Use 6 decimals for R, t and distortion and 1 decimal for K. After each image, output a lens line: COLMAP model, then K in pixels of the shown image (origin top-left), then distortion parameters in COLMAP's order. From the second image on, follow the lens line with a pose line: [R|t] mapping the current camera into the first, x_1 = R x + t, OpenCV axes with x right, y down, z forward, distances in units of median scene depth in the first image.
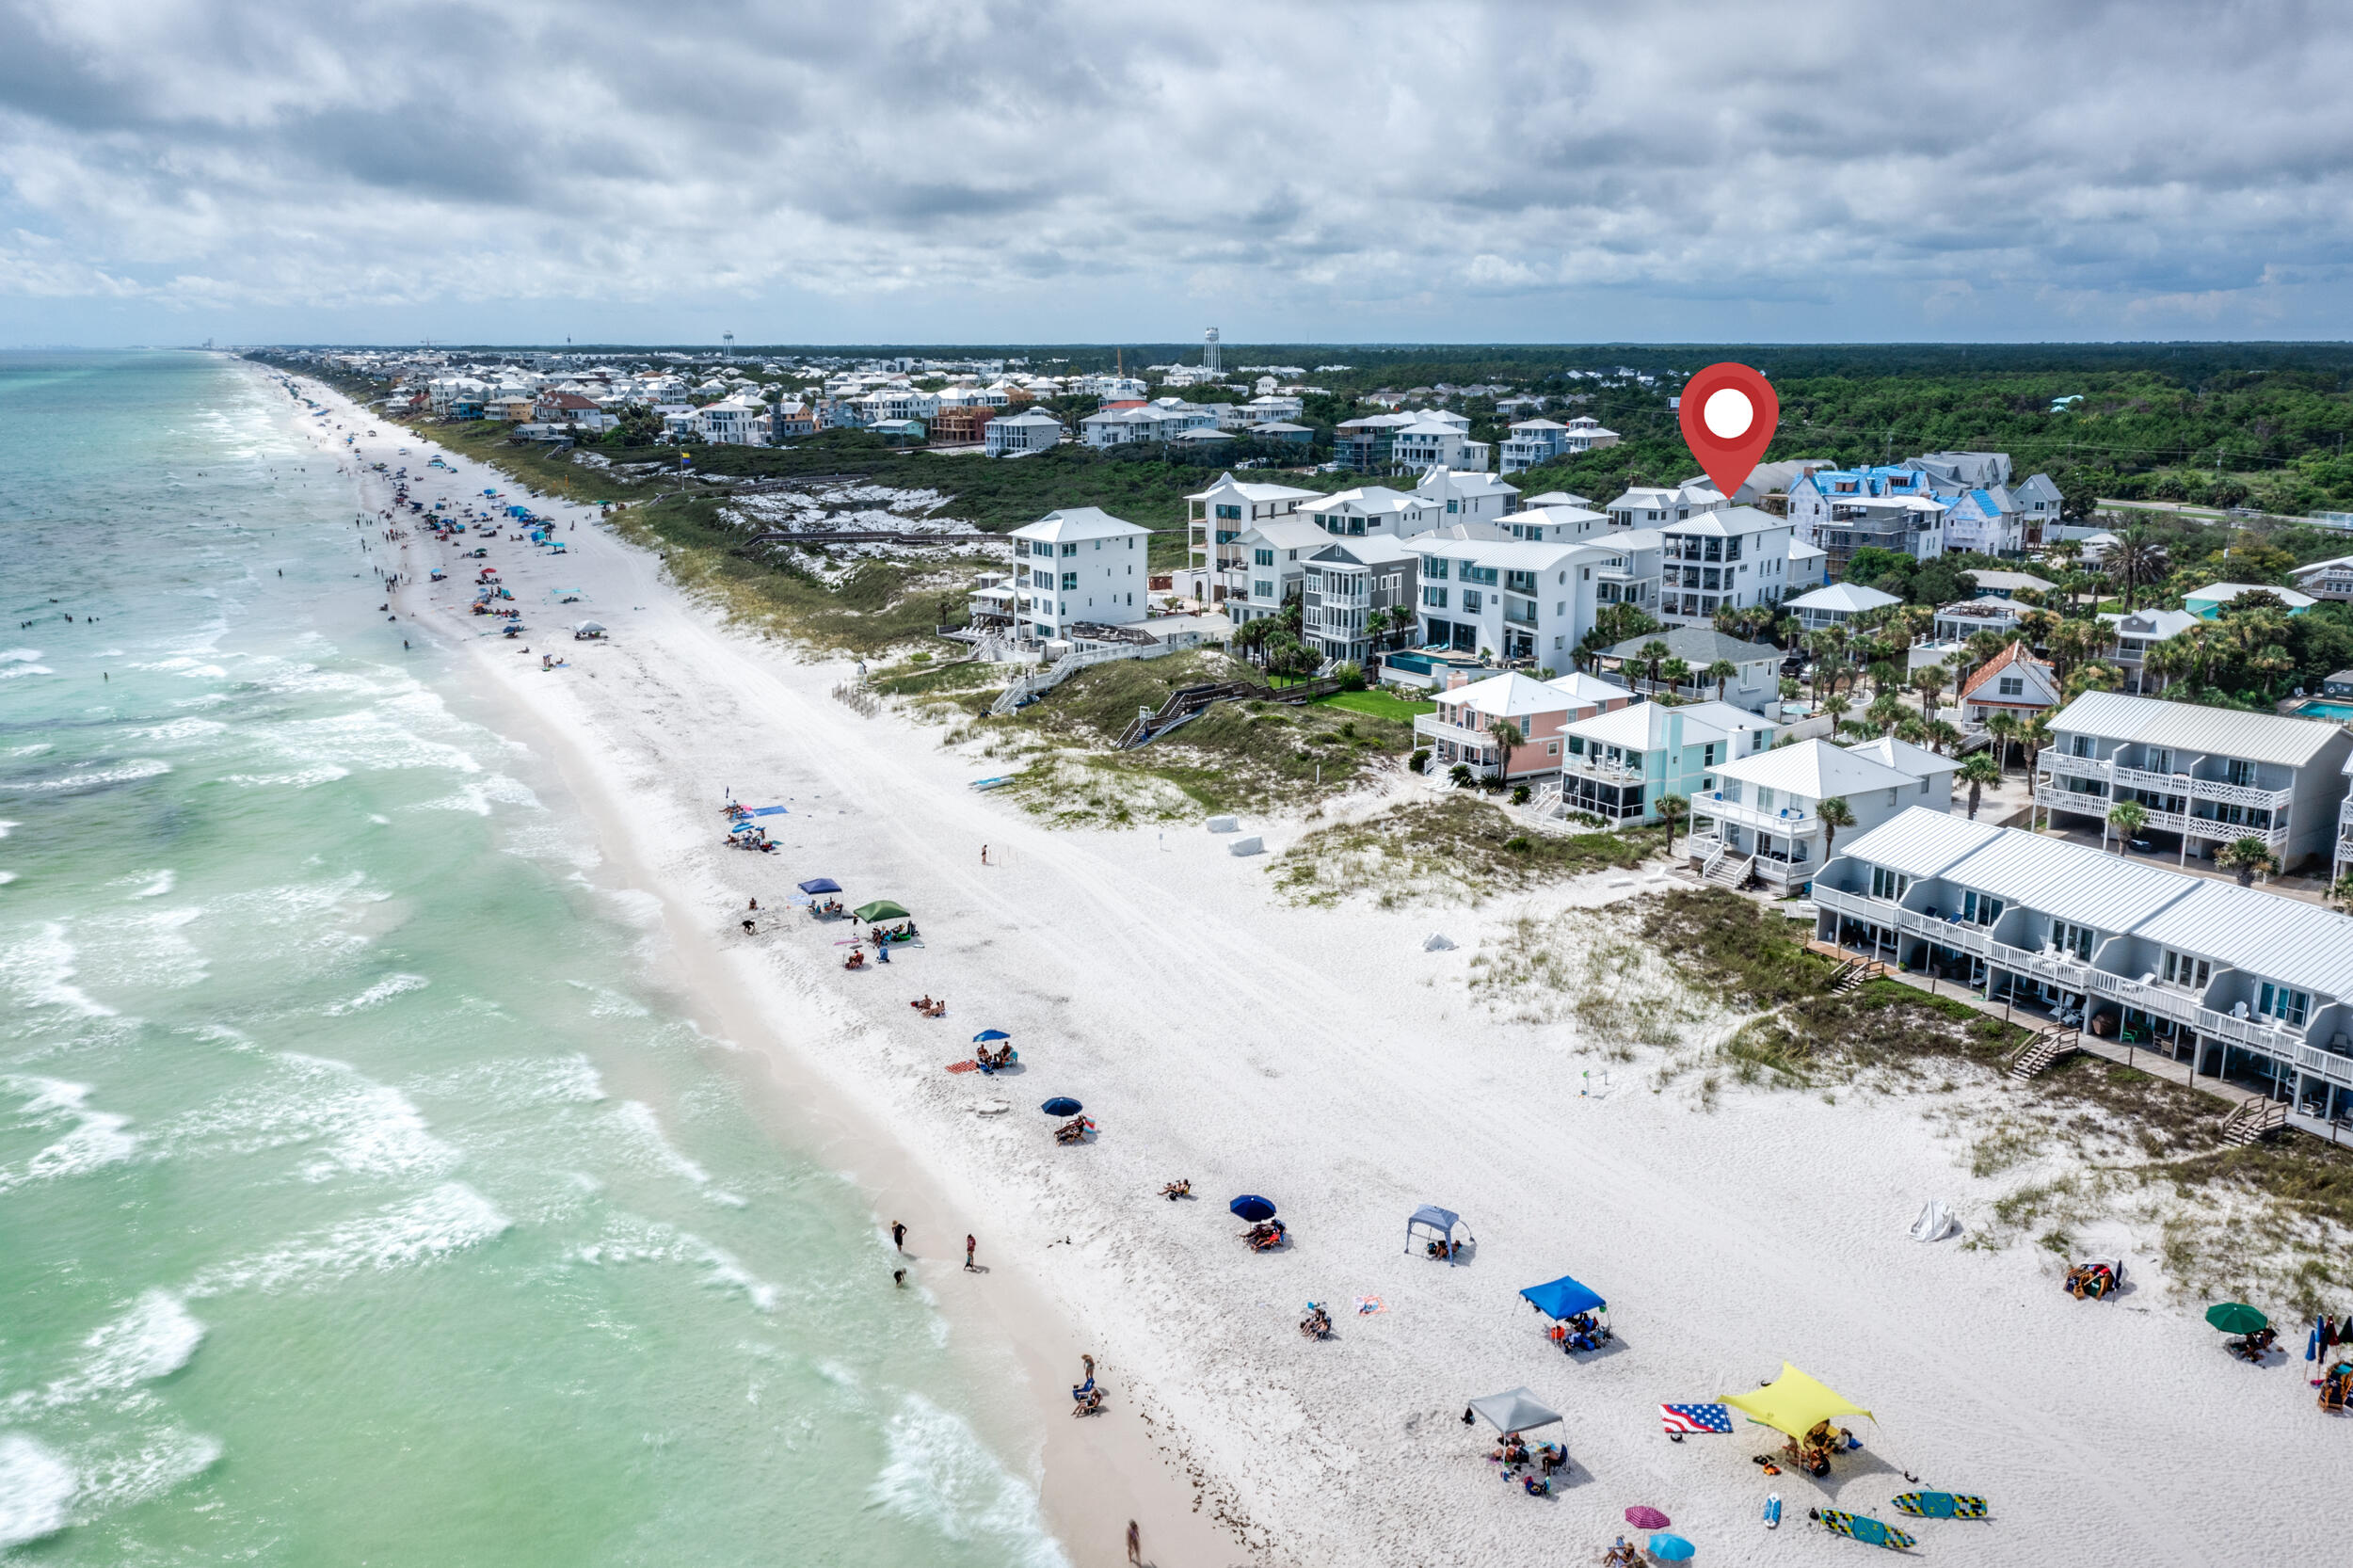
lens RADIAL K [[1885.7, 0, 1165.7], [0, 1885.7, 777.2], [0, 0, 1]] dist [-0.018359, 0.000940]
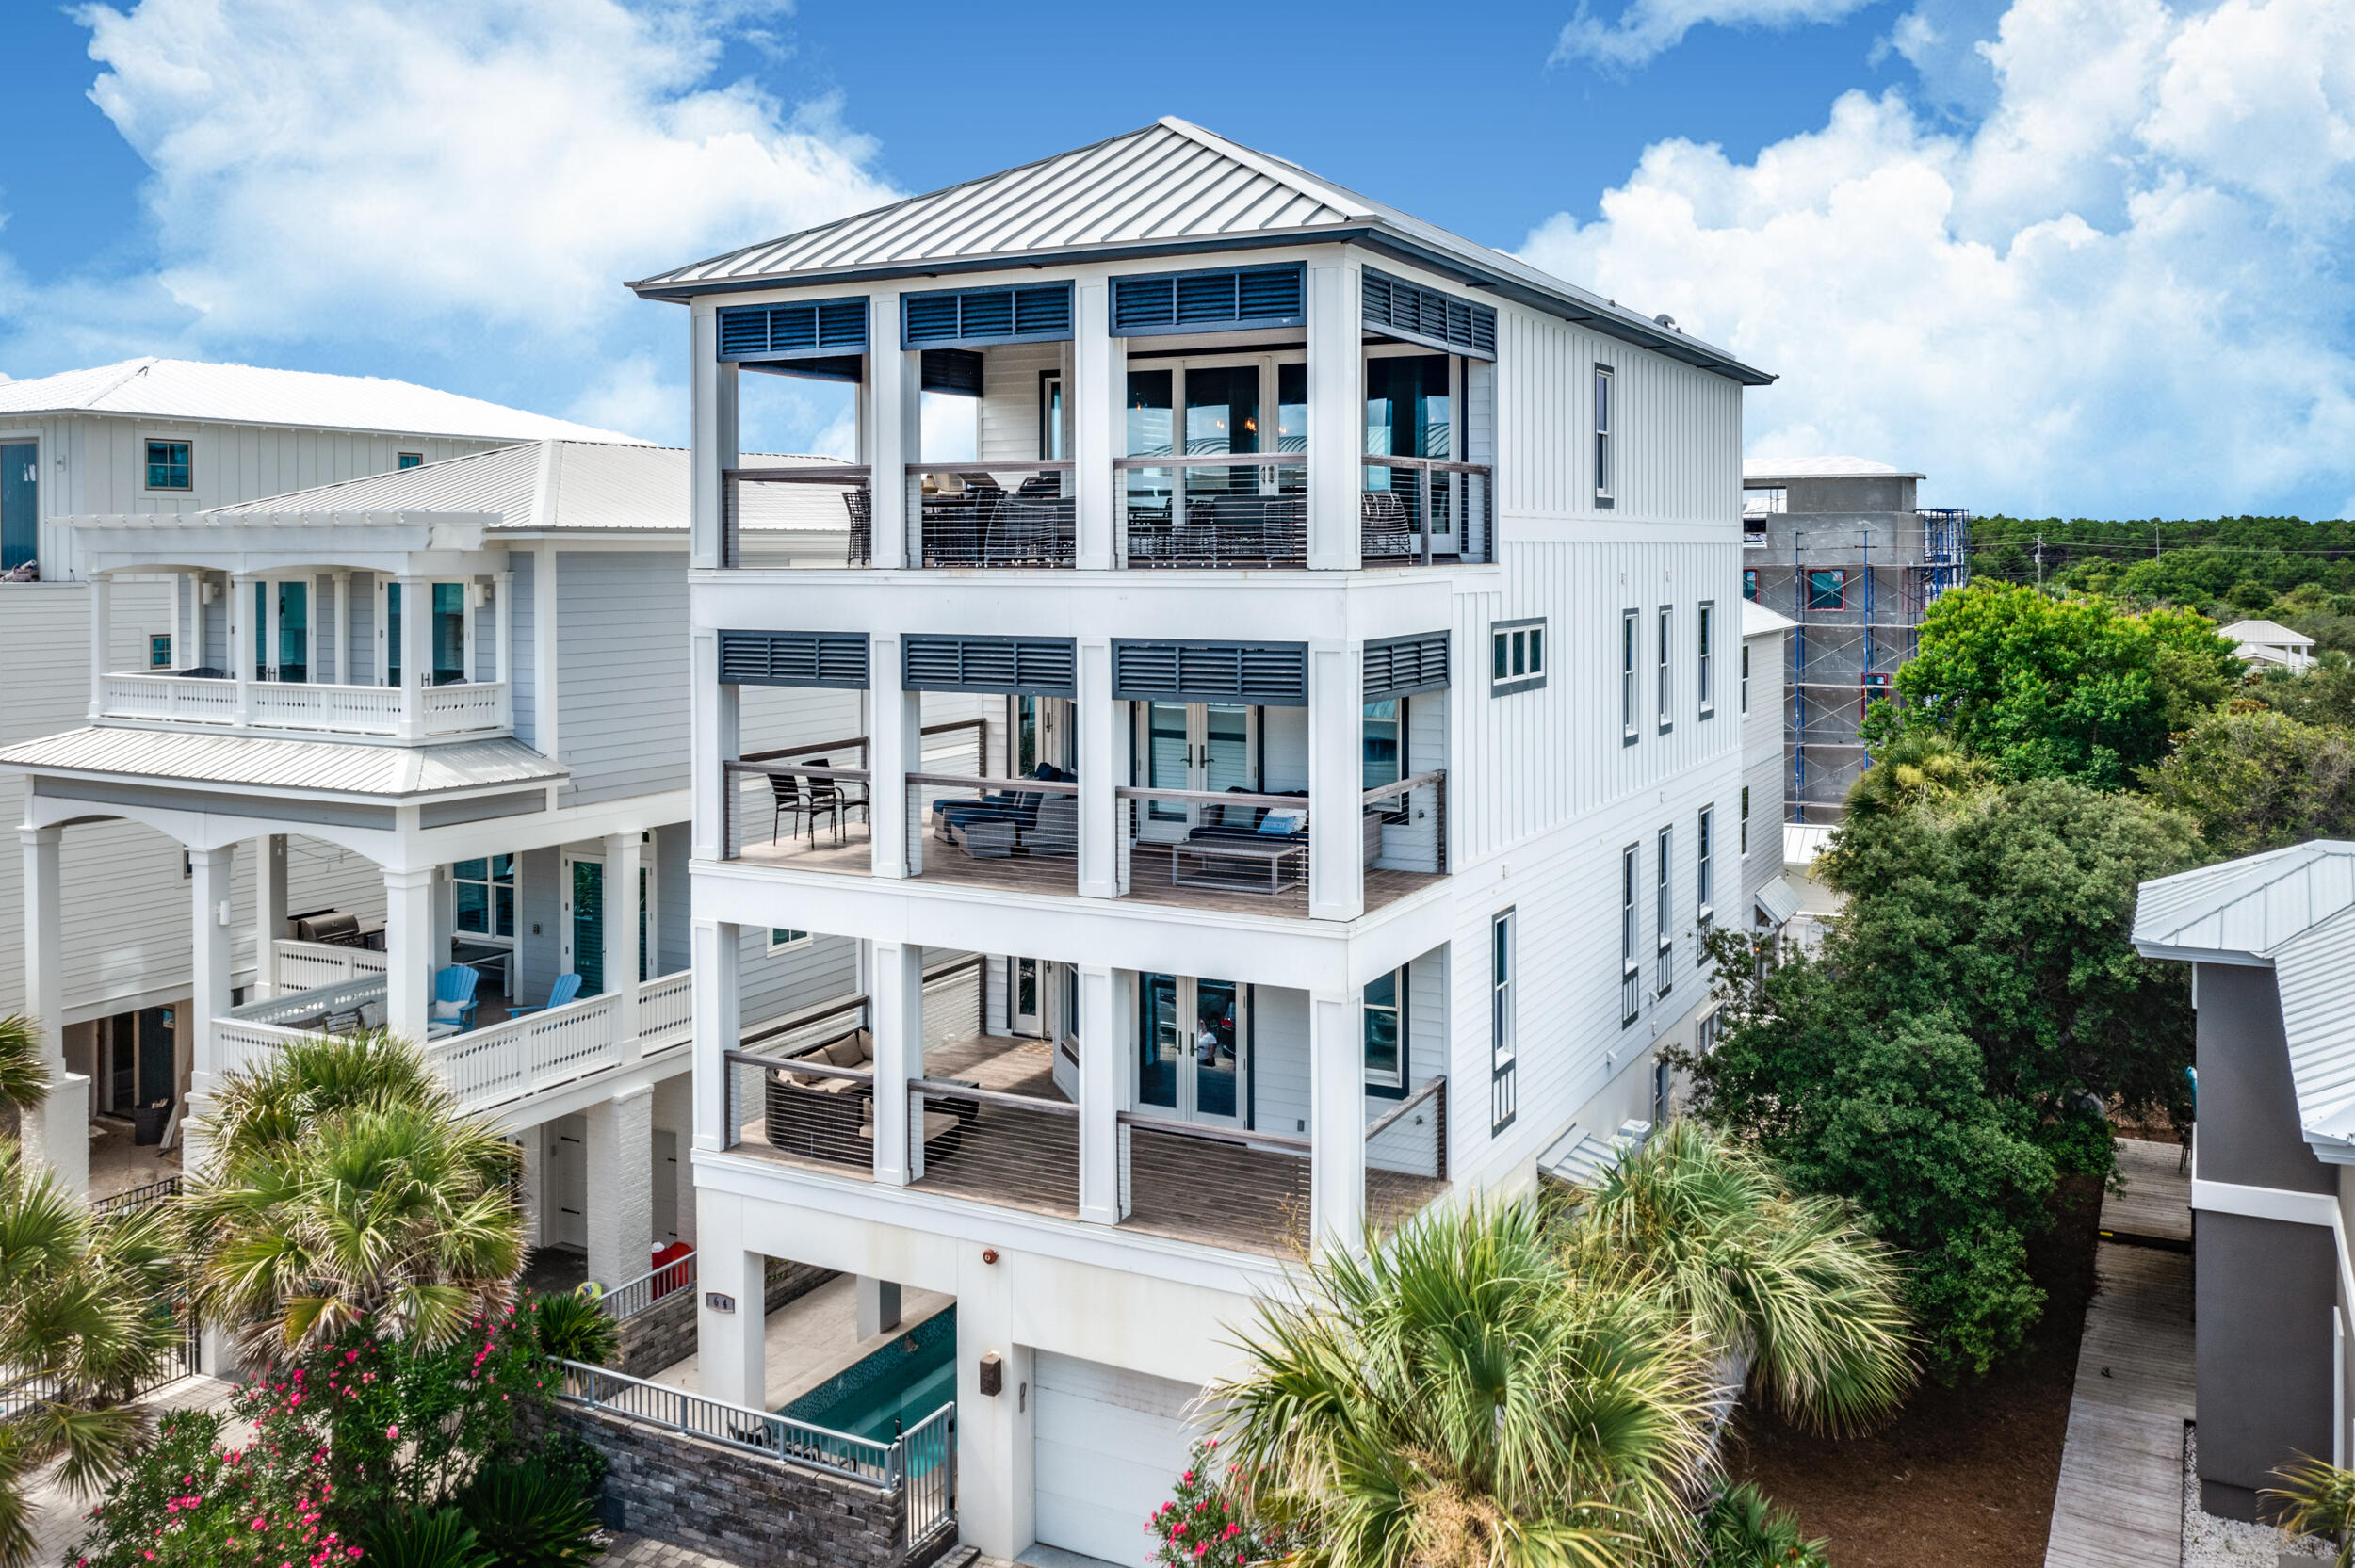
lens RADIAL K [[1872.2, 0, 1177.5], [0, 1872.2, 784.0], [0, 0, 1]] dist [-0.014696, 0.003506]
pose [[0.967564, -0.035273, 0.250150, 0.267555], [0.060451, 0.993764, -0.093692, -0.097214], [-0.245285, 0.105775, 0.963663, 0.919863]]
